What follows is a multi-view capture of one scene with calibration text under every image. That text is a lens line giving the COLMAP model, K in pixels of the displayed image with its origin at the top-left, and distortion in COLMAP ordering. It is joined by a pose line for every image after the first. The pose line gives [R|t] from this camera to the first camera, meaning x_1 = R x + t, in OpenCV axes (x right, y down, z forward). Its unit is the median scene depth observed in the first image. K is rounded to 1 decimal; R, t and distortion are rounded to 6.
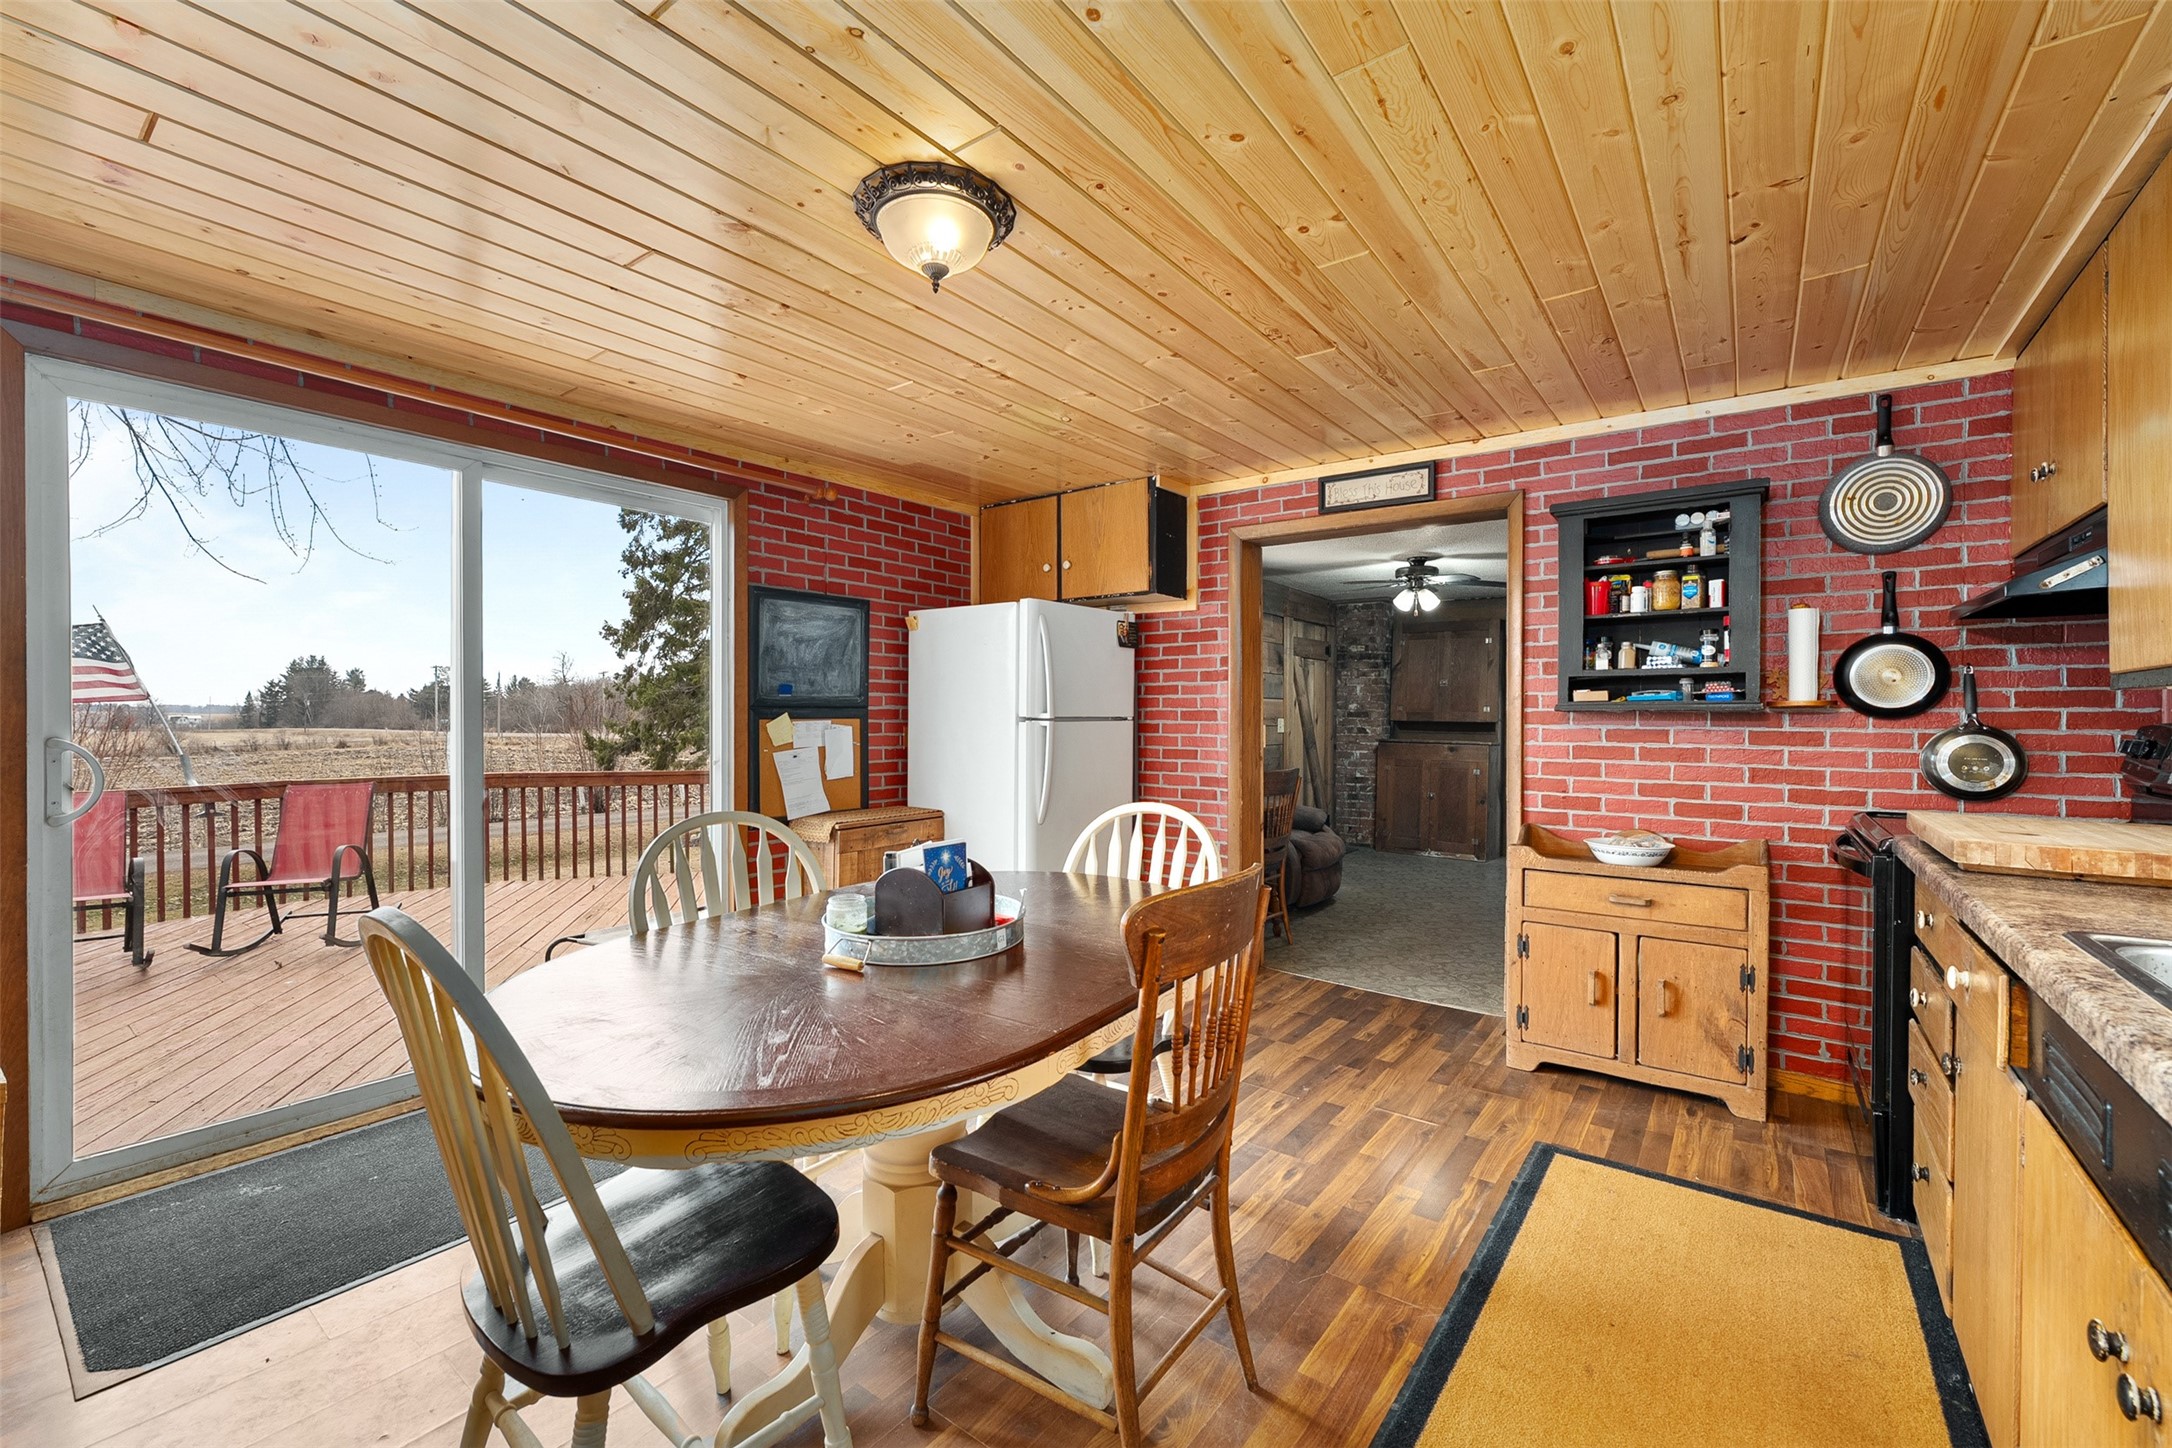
lens RADIAL K [[884.4, 0, 1081.8], [0, 884.4, 719.5], [0, 0, 1]] dist [0.002645, 0.000479]
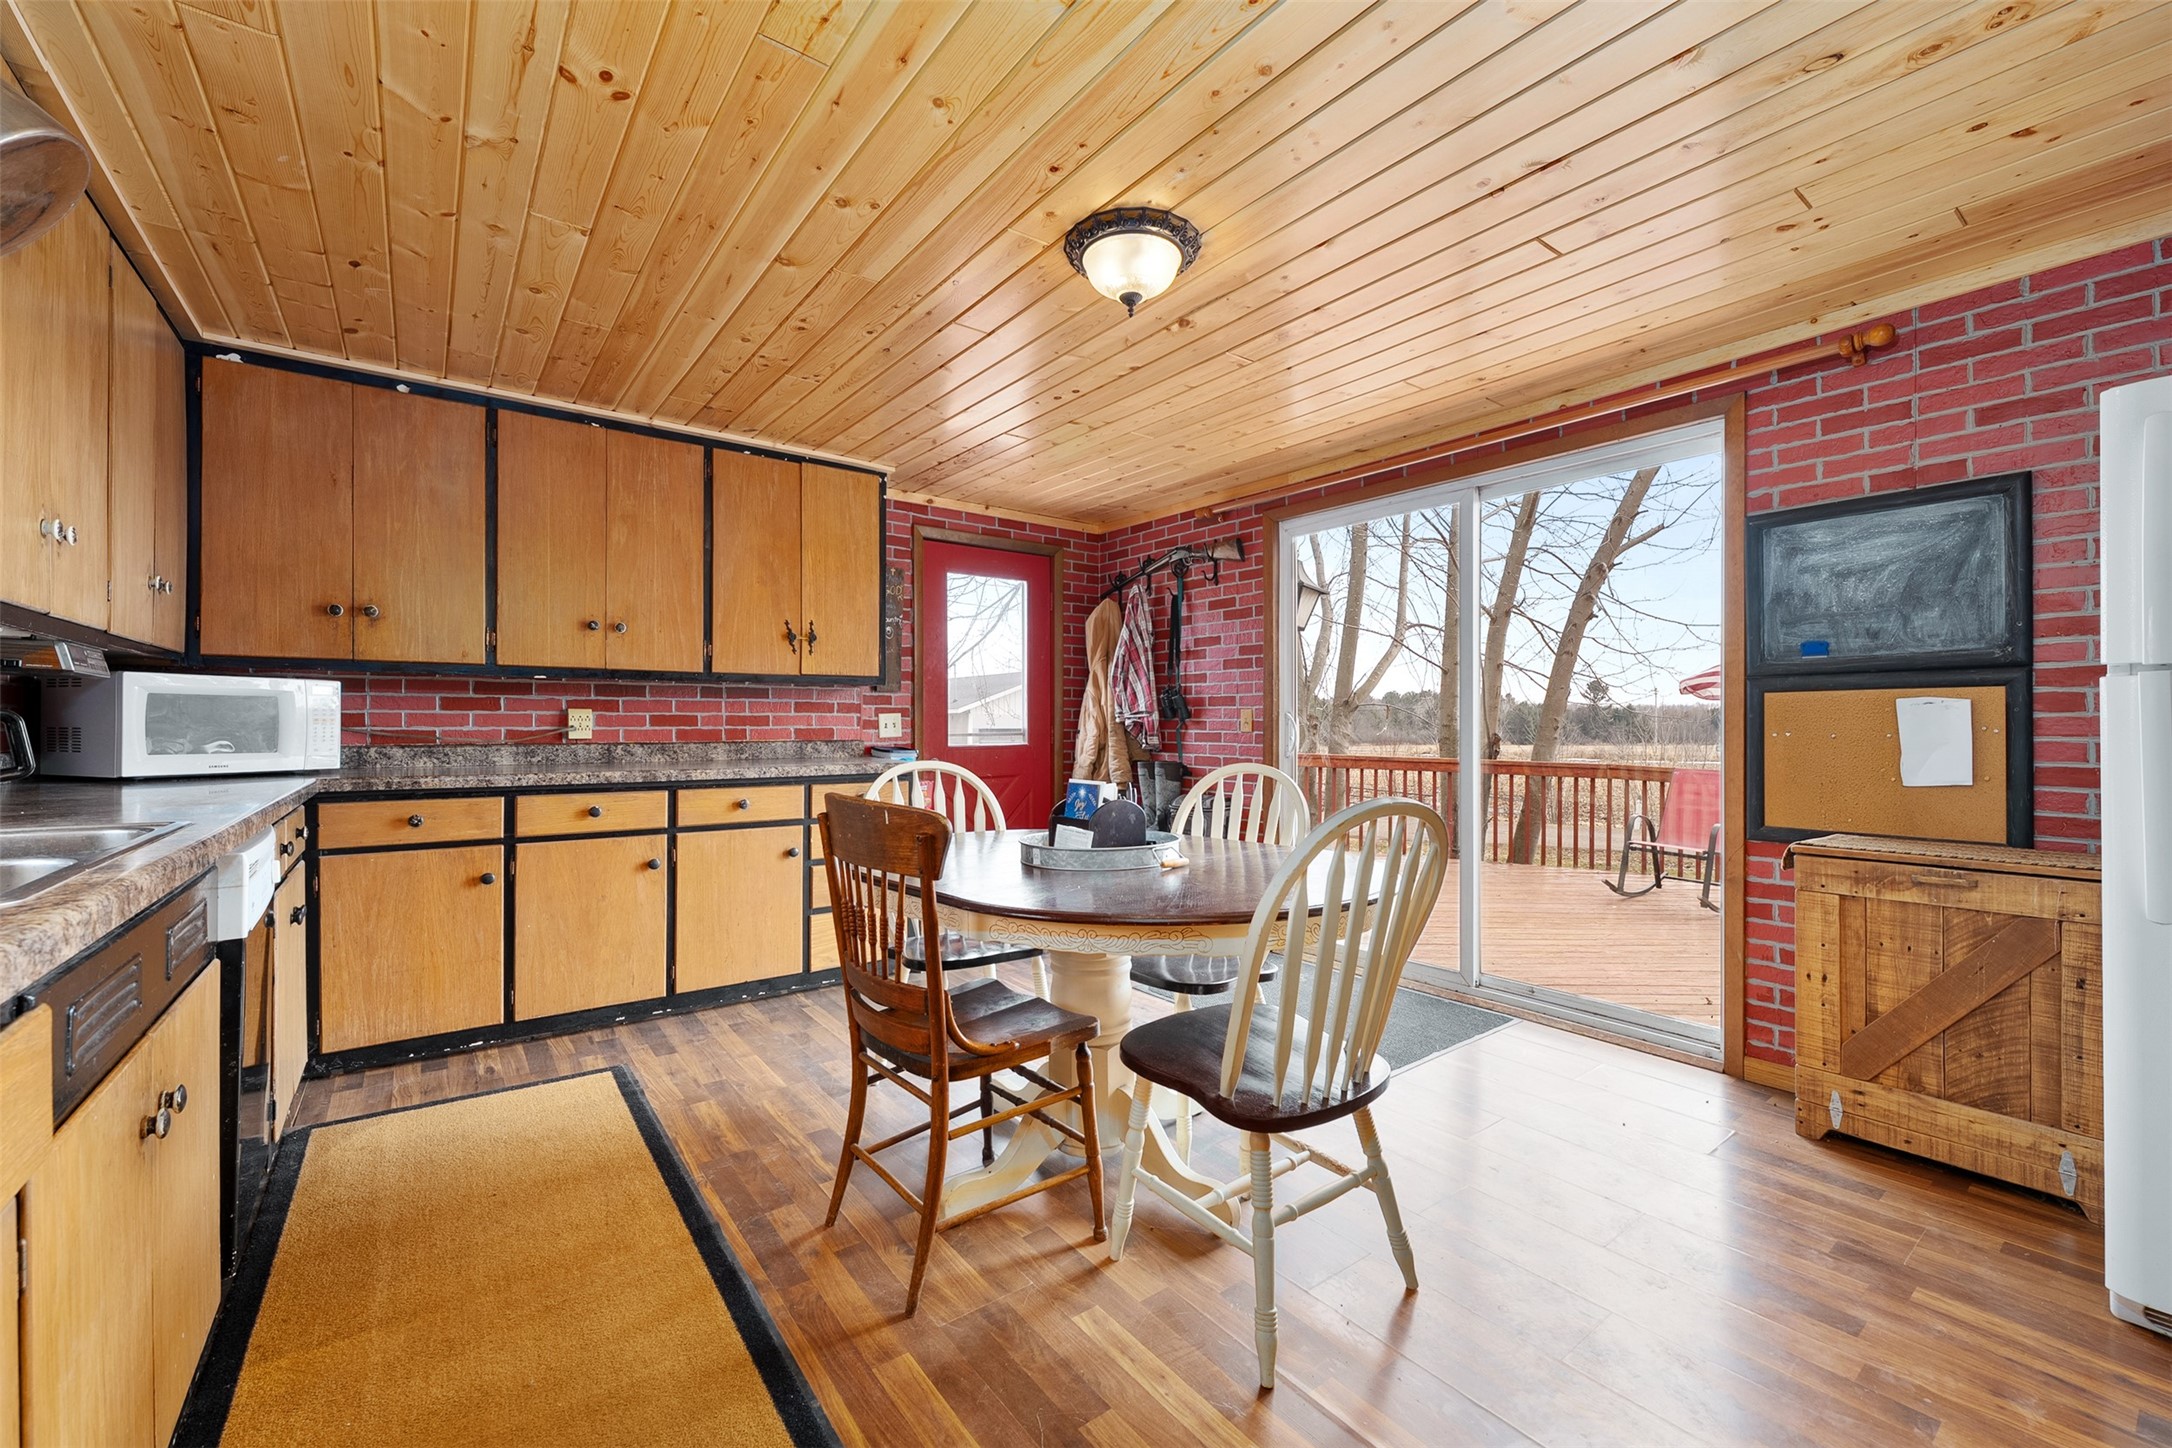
lens RADIAL K [[884.4, 0, 1080.7], [0, 884.4, 709.8], [0, 0, 1]] dist [0.002645, 0.000479]
pose [[-0.271980, -0.017463, -0.962144, 0.457841], [-0.005365, 0.999847, -0.016631, 0.026966], [0.962288, 0.000639, -0.272032, 0.589716]]
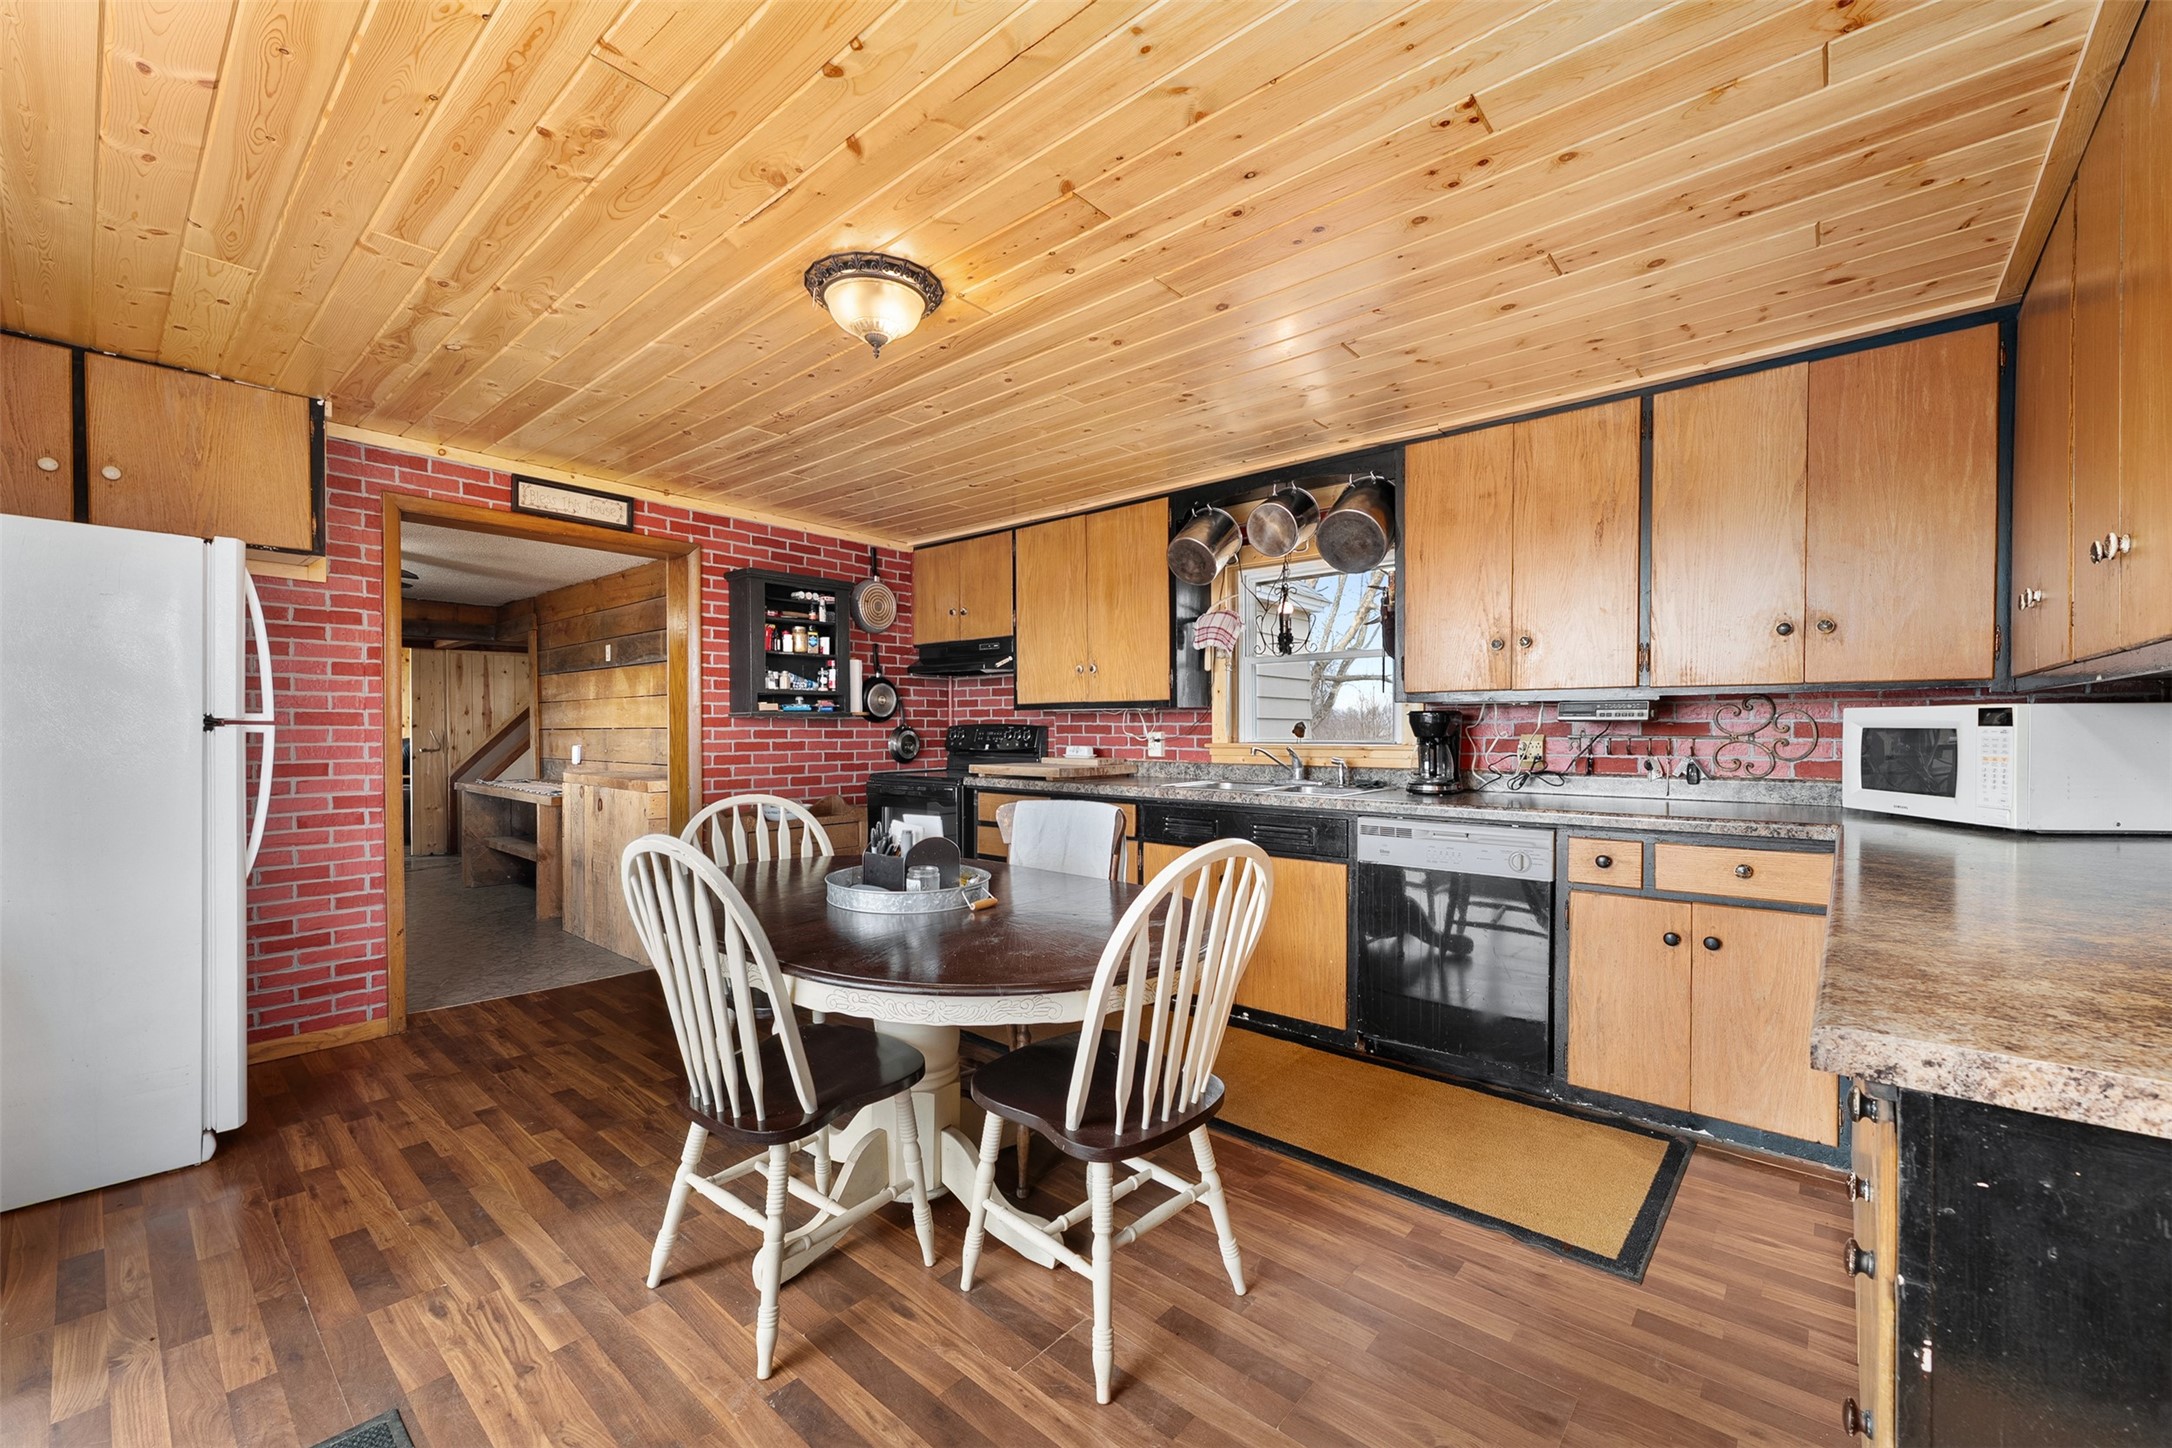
lens RADIAL K [[884.4, 0, 1066.4], [0, 884.4, 730.7], [0, 0, 1]] dist [0.002645, 0.000479]
pose [[0.081356, -0.006704, 0.996663, -0.626759], [0.004322, 0.999970, 0.006374, 0.004037], [-0.996676, 0.003789, 0.081382, 0.309149]]
